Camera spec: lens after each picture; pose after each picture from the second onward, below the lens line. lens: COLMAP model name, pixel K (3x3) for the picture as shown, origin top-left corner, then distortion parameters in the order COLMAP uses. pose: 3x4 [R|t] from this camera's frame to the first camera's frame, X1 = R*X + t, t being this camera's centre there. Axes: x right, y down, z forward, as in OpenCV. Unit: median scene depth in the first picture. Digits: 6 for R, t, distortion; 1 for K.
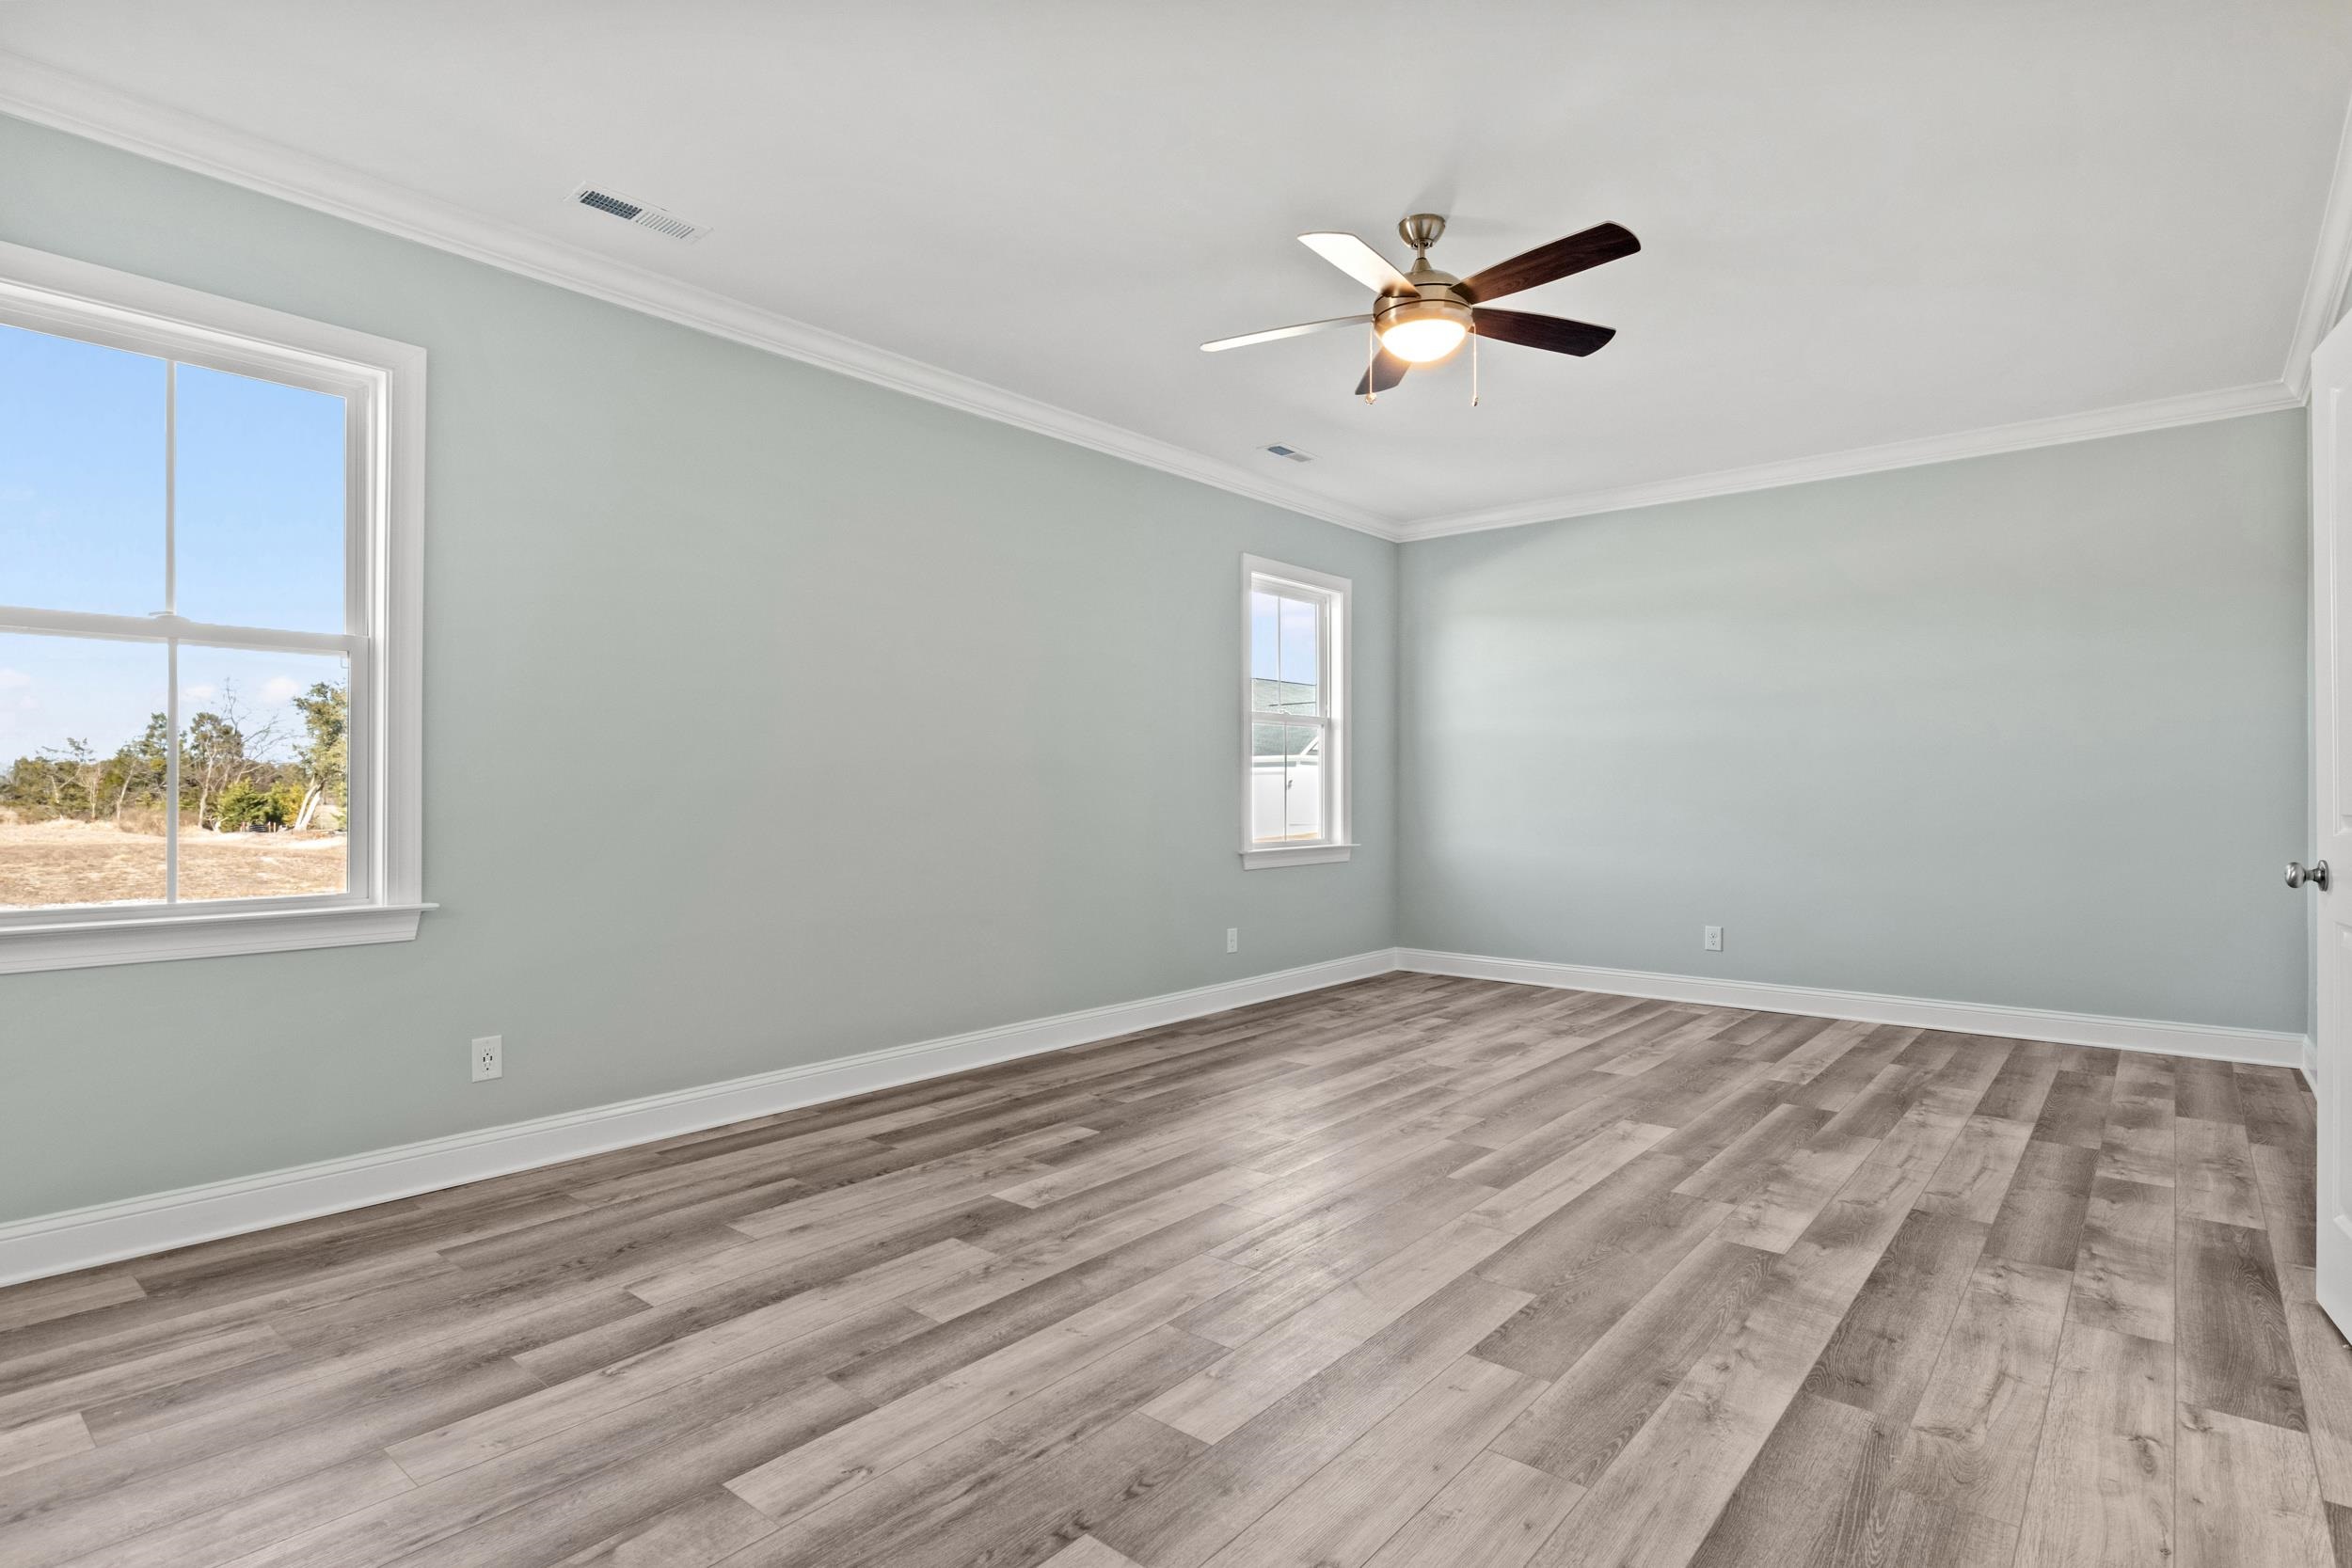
lens RADIAL K [[1201.0, 0, 1174.4], [0, 1201.0, 792.8], [0, 0, 1]] dist [0.000698, 0.000113]
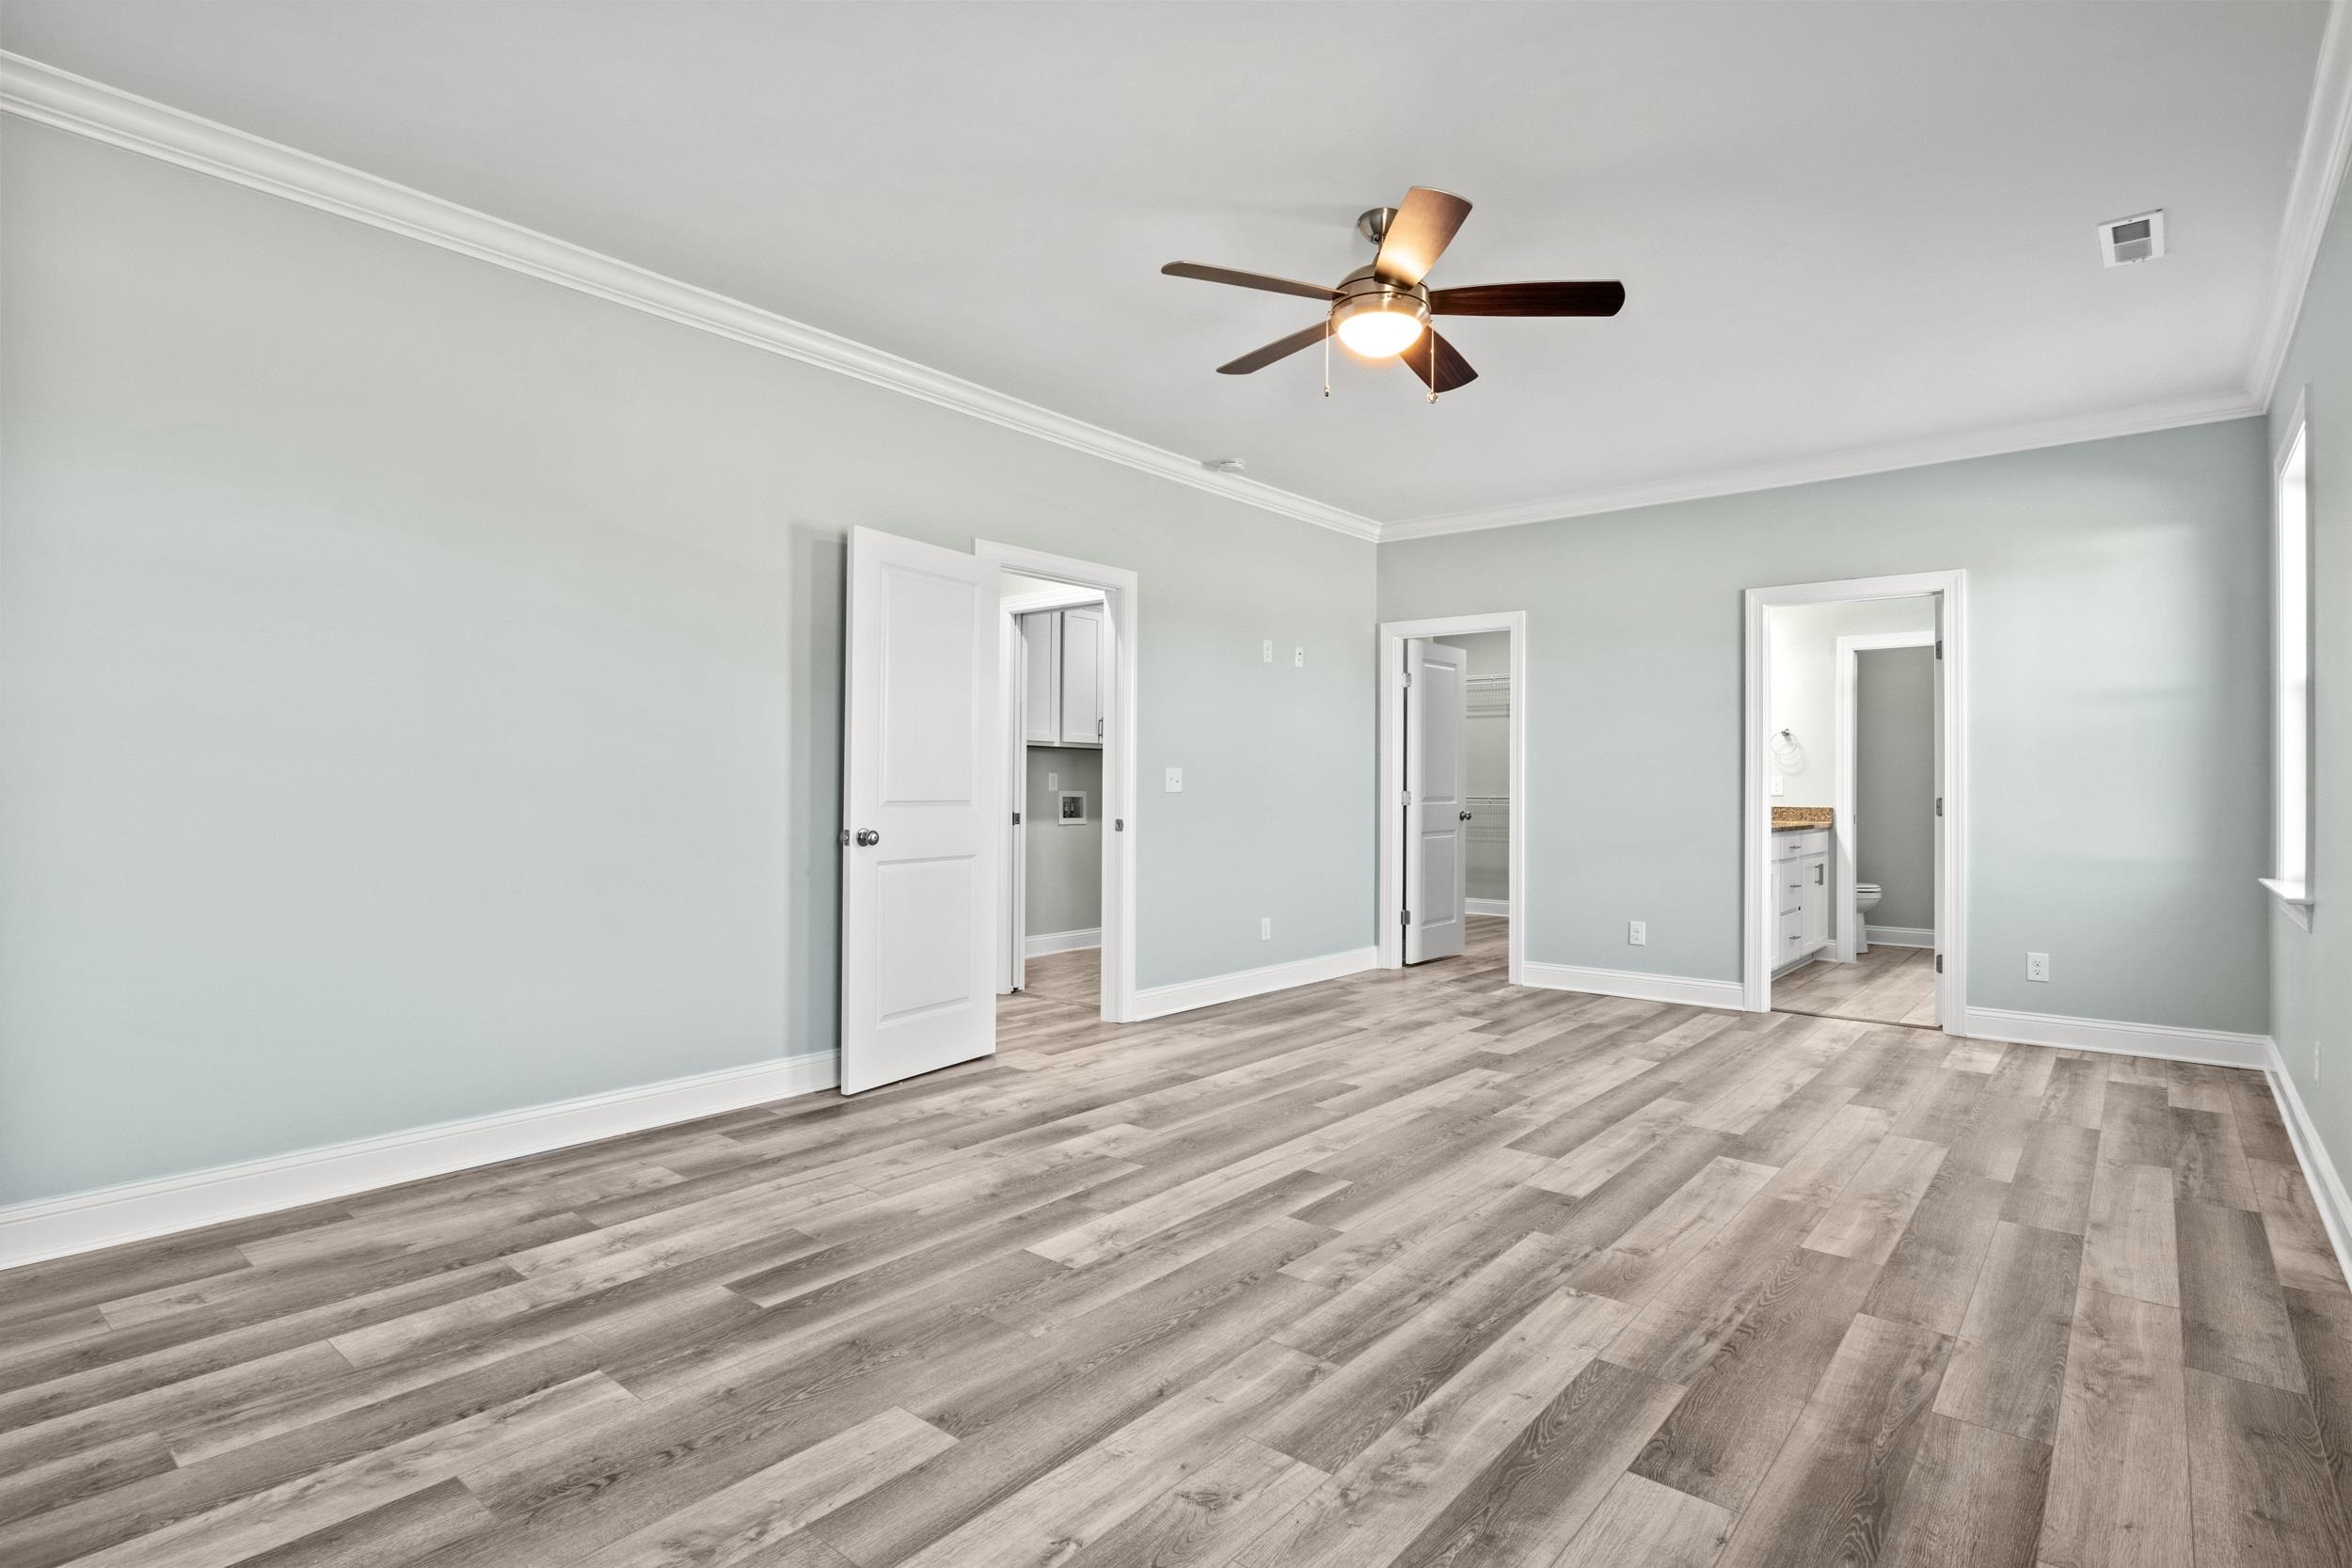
lens RADIAL K [[1201.0, 0, 1172.1], [0, 1201.0, 781.8], [0, 0, 1]] dist [0.000698, 0.000113]
pose [[-0.999963, -0.006419, -0.005643, 0.382814], [-0.006373, 0.999947, -0.008052, 0.000593], [0.005695, -0.008015, -0.999952, 1.986995]]
